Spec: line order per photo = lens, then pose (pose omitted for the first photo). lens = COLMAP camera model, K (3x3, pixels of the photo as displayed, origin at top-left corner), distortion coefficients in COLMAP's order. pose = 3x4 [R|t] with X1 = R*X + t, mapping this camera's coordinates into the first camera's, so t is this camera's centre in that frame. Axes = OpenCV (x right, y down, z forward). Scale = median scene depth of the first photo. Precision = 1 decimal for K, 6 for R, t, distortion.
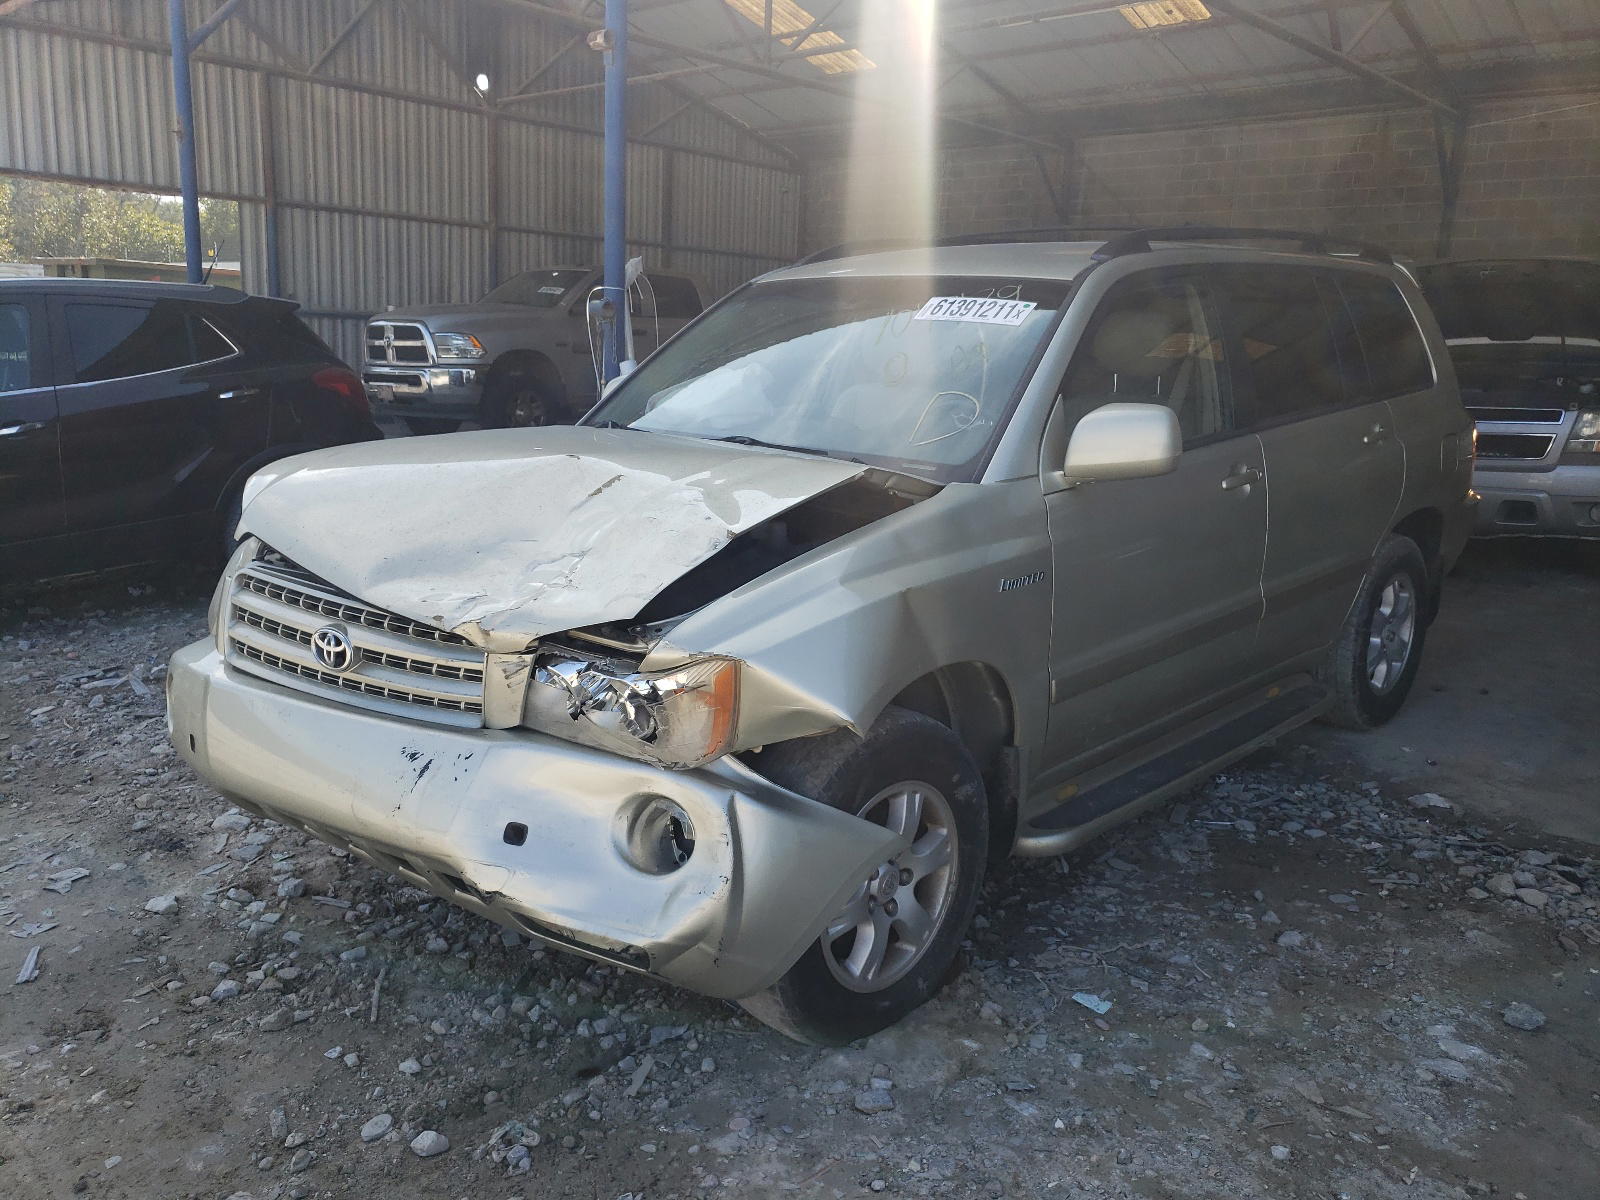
lens RADIAL K [[1407.3, 0, 800.4], [0, 1407.3, 651.9], [0, 0, 1]] dist [-0.013468, -0.010169]
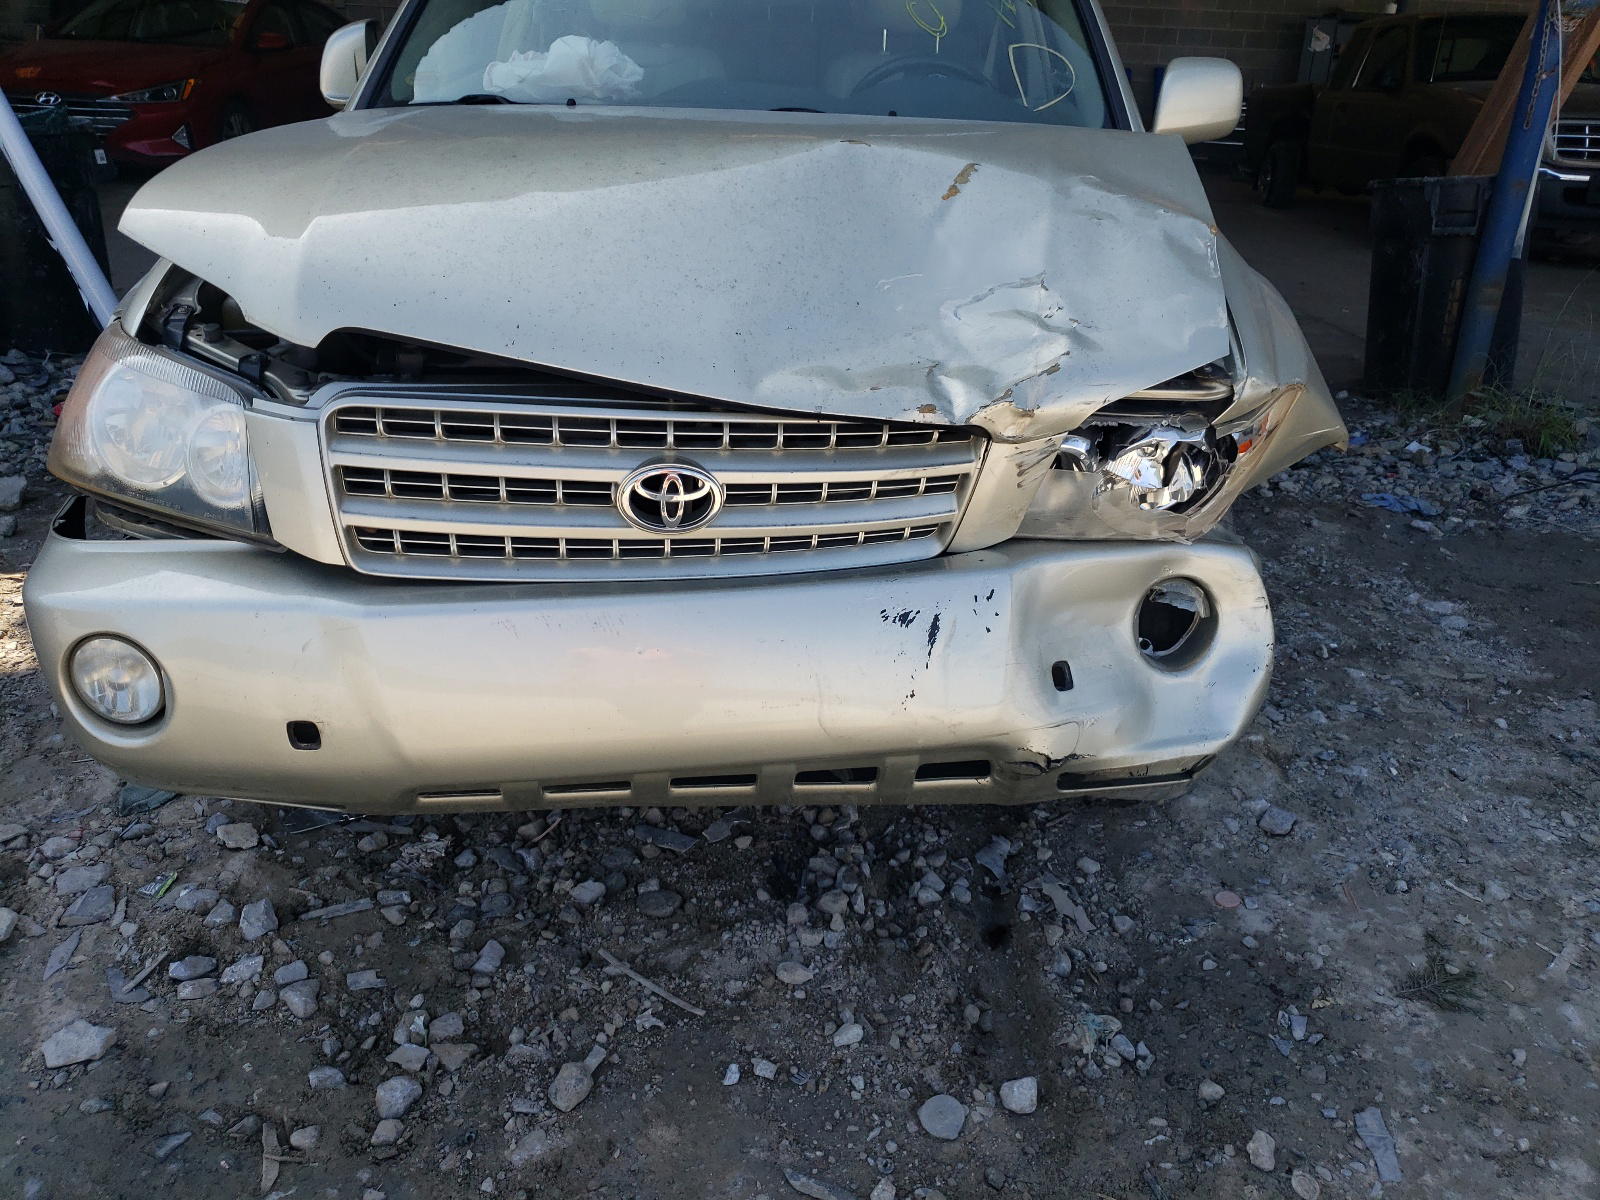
lens RADIAL K [[1400.4, 0, 800.0], [0, 1400.4, 600.0], [0, 0, 1]] dist [-0.000528, -0.004759]
pose [[0.682570, -0.275646, 0.676844, -0.745684], [0.137547, 0.958046, 0.251455, -0.109296], [-0.717760, -0.078538, 0.691847, 0.549511]]
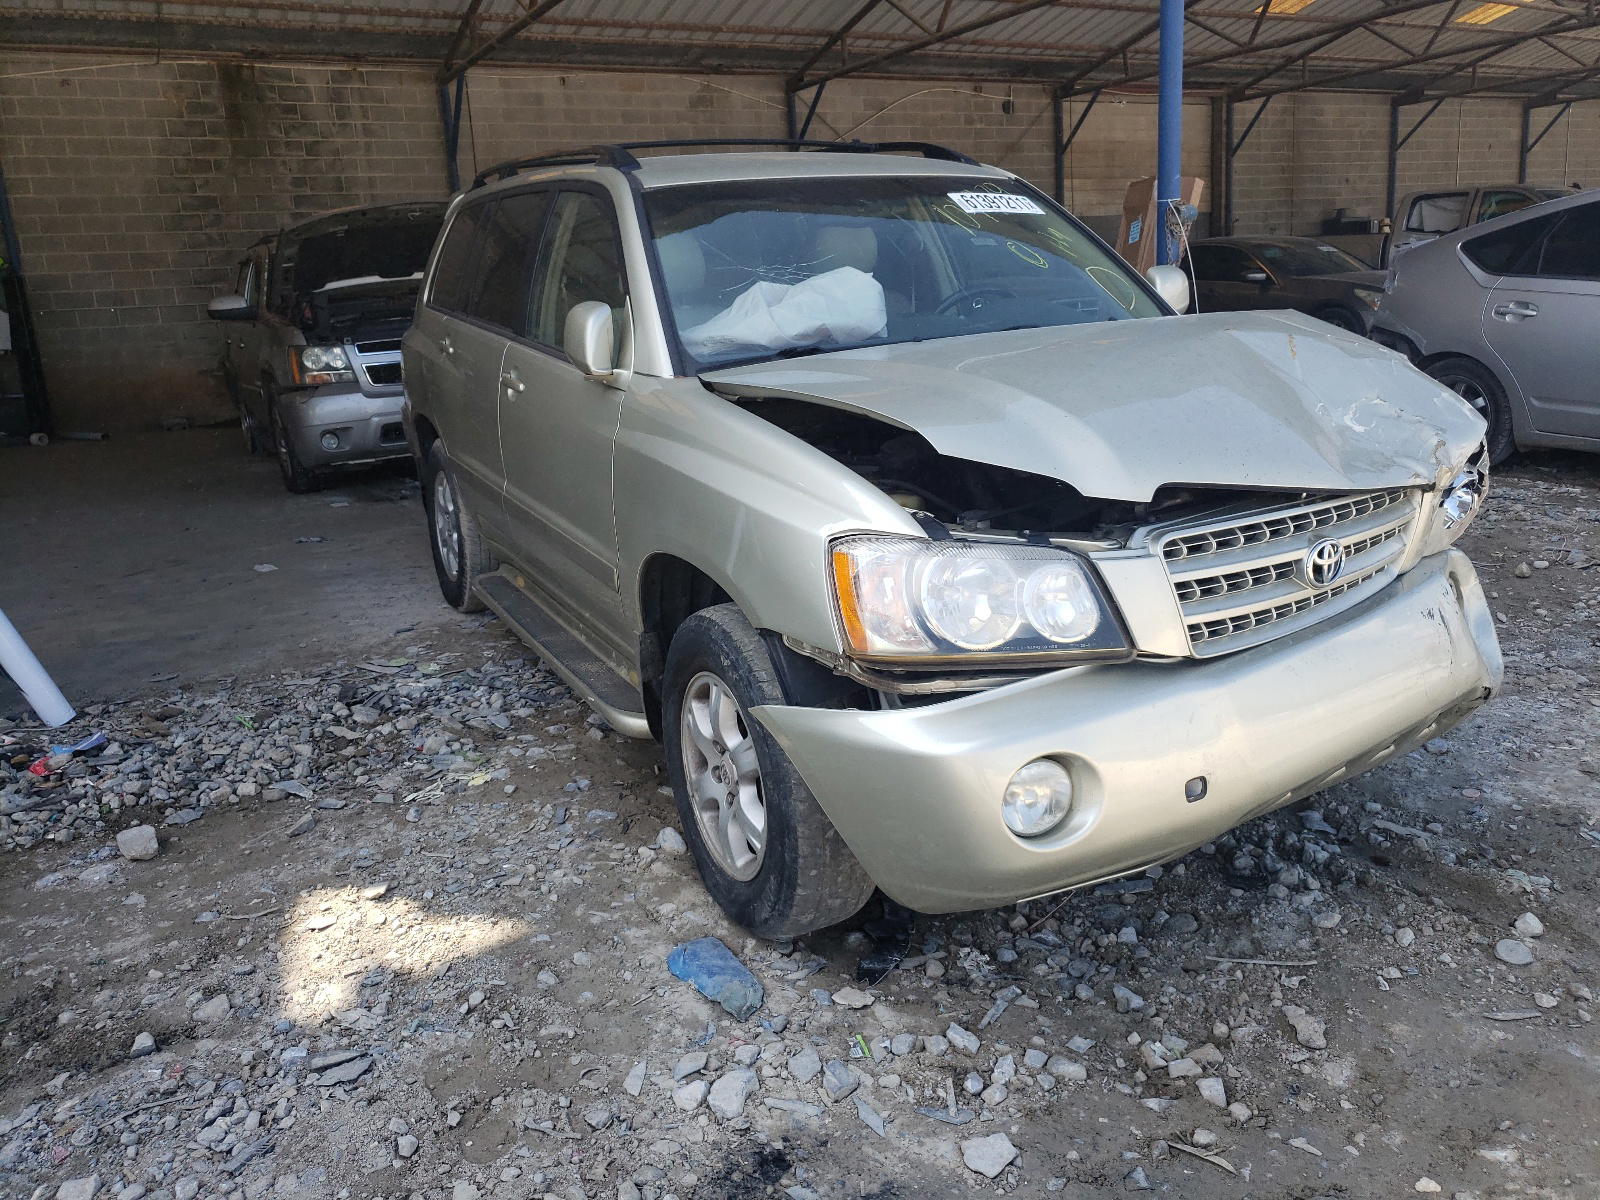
lens RADIAL K [[1400.4, 0, 800.0], [0, 1400.4, 600.0], [0, 0, 1]] dist [-0.000528, -0.004759]
pose [[0.220831, -0.263748, 0.938973, -1.280831], [0.283244, 0.938591, 0.197026, -0.255378], [-0.933277, 0.222450, 0.281975, 1.099017]]
